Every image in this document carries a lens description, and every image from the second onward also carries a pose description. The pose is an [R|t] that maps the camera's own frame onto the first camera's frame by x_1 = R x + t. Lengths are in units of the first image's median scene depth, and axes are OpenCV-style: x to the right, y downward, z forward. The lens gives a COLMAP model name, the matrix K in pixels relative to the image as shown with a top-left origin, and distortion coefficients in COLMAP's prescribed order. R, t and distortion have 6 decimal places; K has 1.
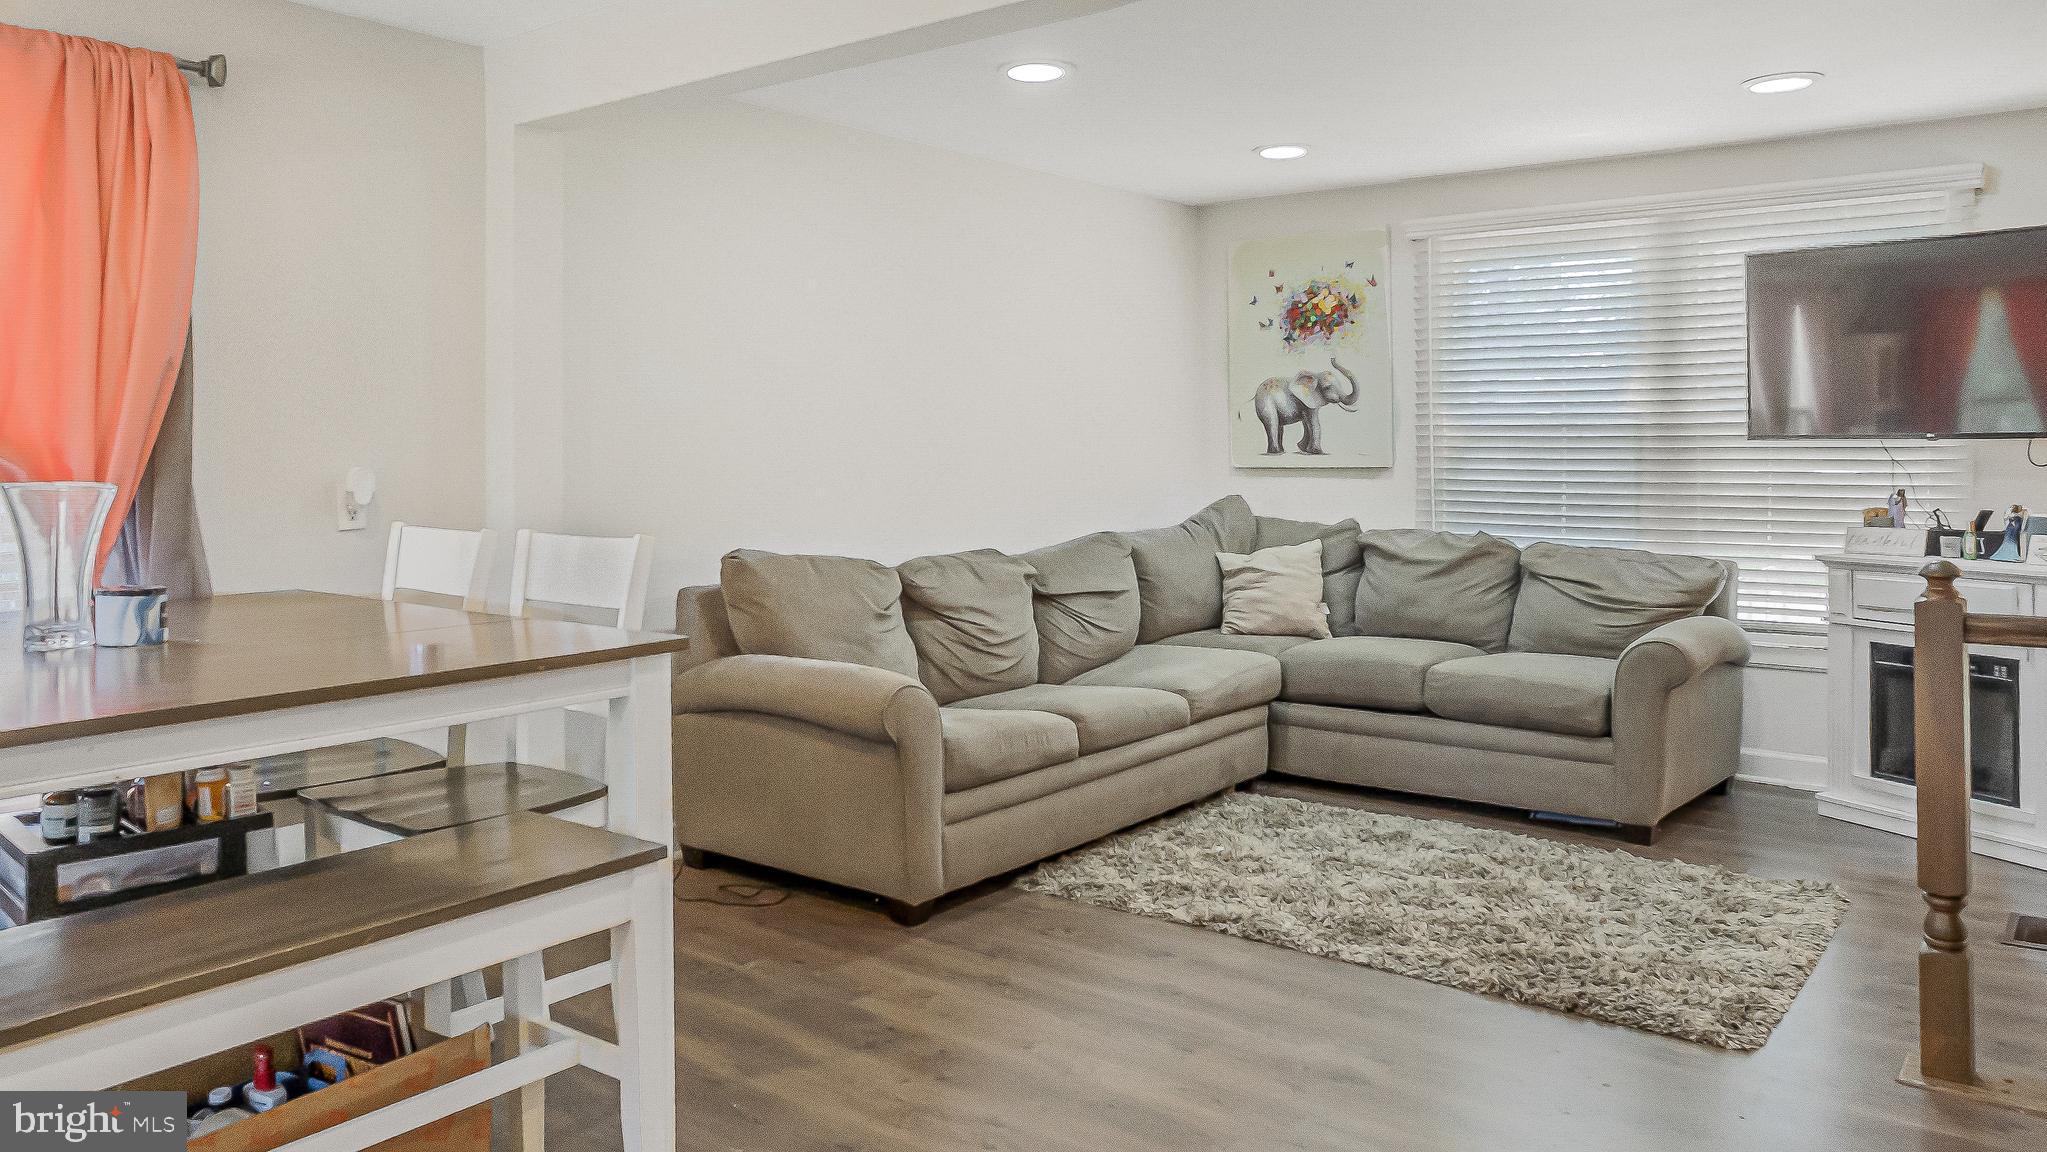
lens RADIAL K [[1490.6, 0, 998.6], [0, 1490.6, 456.1], [0, 0, 1]] dist [-0.036066, 0.037521]
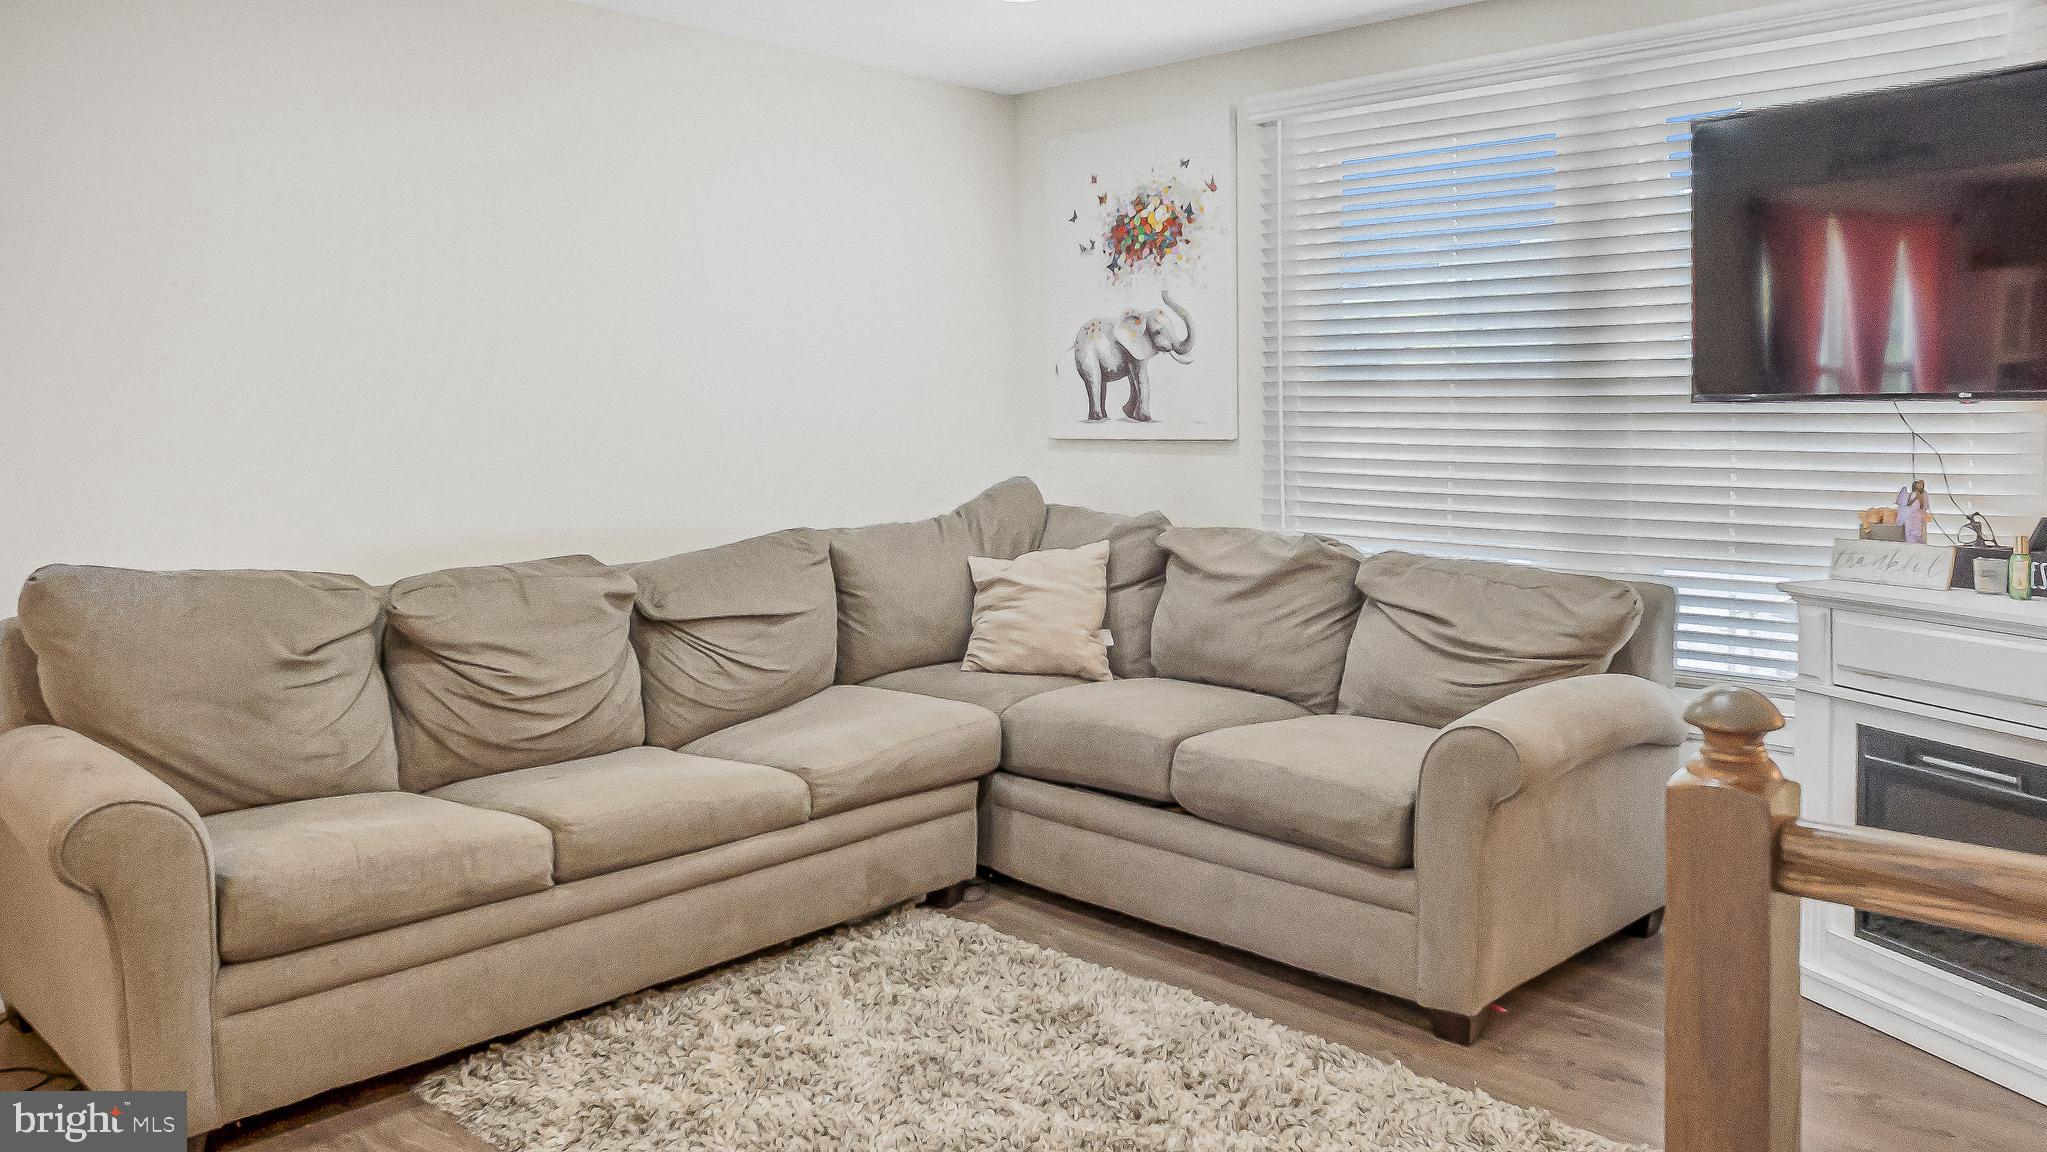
lens RADIAL K [[1490.6, 0, 996.4], [0, 1490.6, 459.9], [0, 0, 1]] dist [-0.036066, 0.037521]
pose [[0.995304, 0.003359, -0.096744, 0.263647], [-0.000718, 0.999626, 0.027324, -0.003077], [0.096800, -0.027127, 0.994934, 0.316121]]
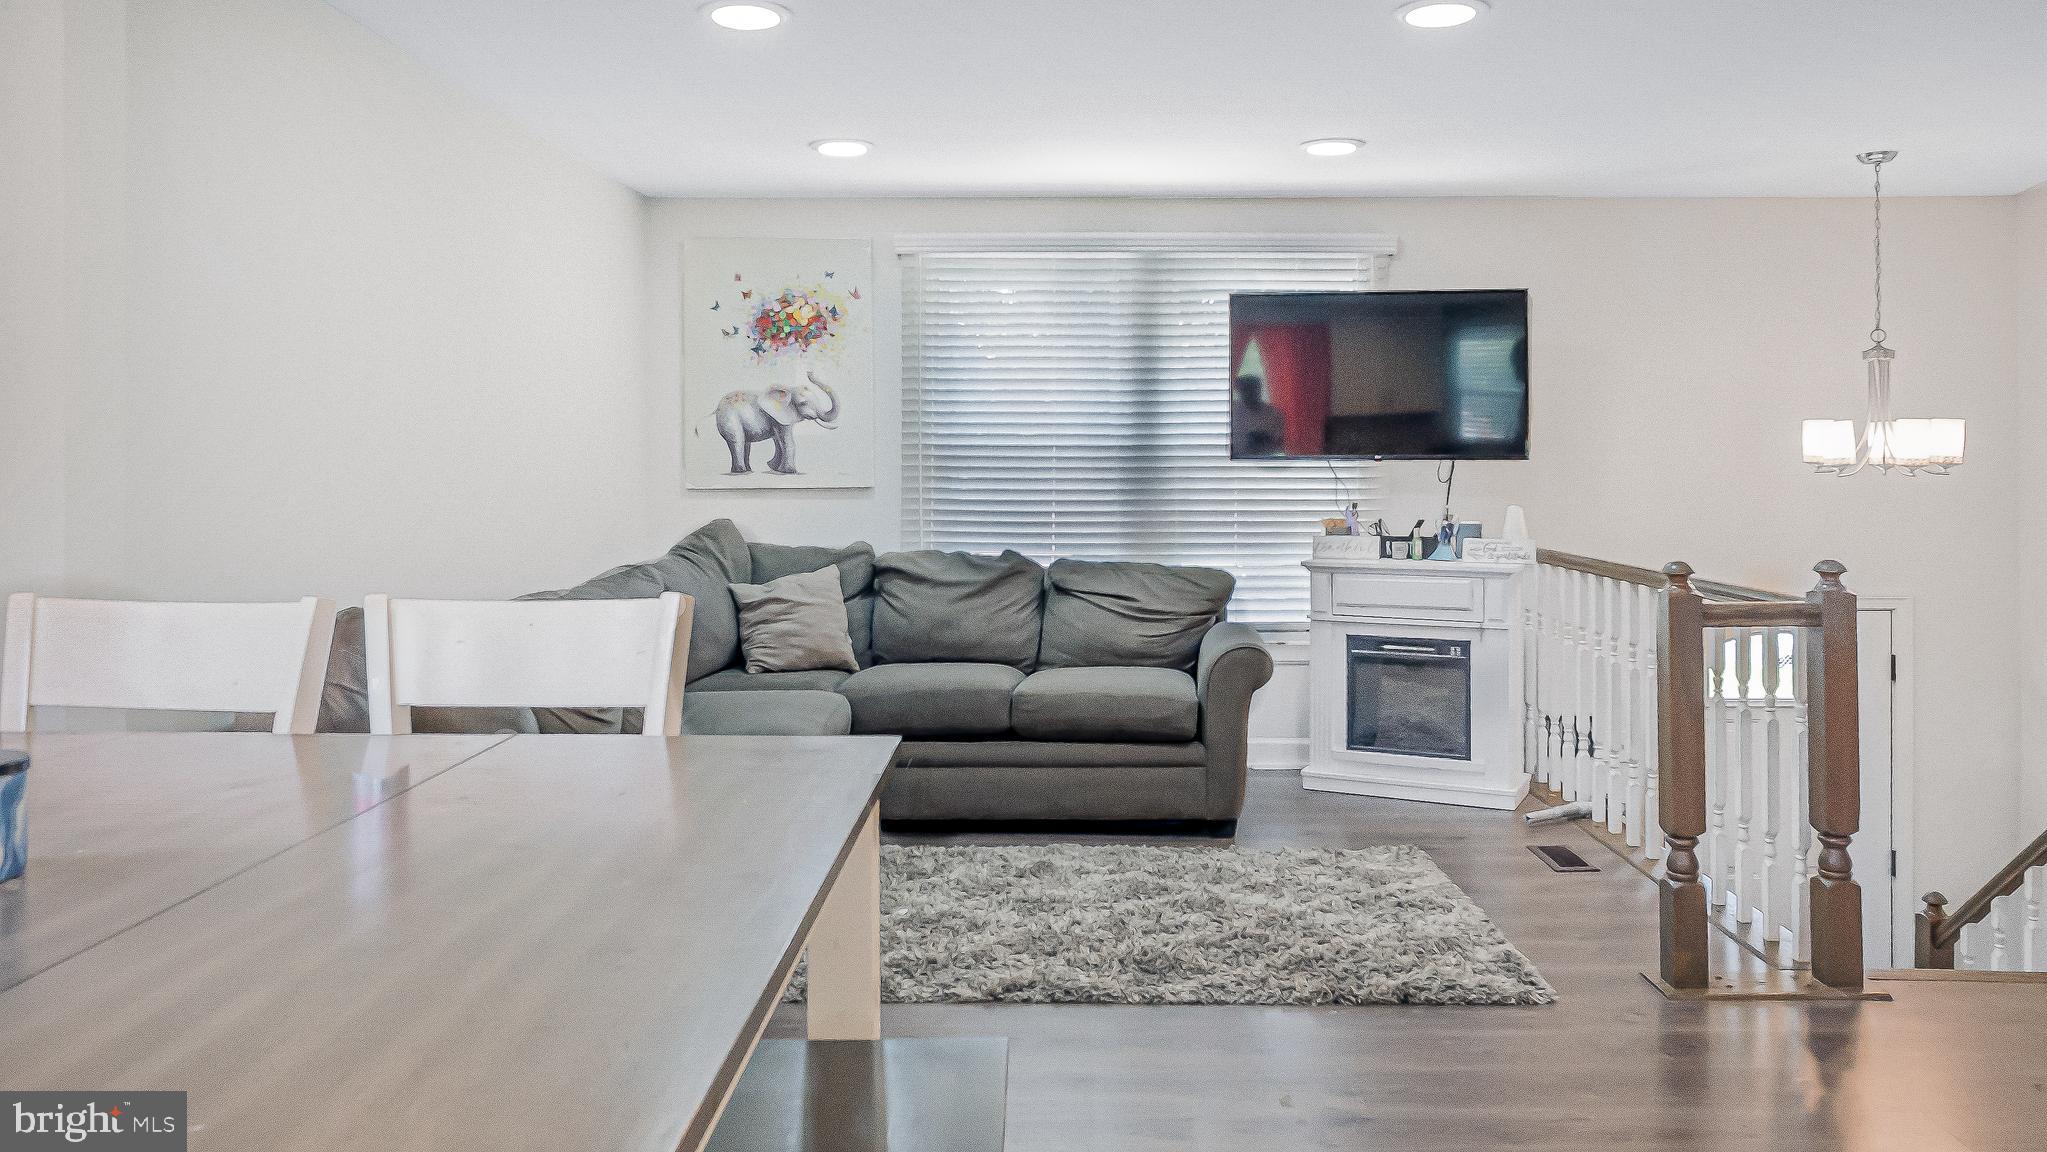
lens RADIAL K [[1490.6, 0, 1043.7], [0, 1490.6, 453.0], [0, 0, 1]] dist [-0.036066, 0.037521]
pose [[0.791056, 0.007681, 0.611695, -0.290415], [0.002310, 0.999877, -0.015542, 0.000703], [-0.611739, 0.013708, 0.790941, 0.200881]]
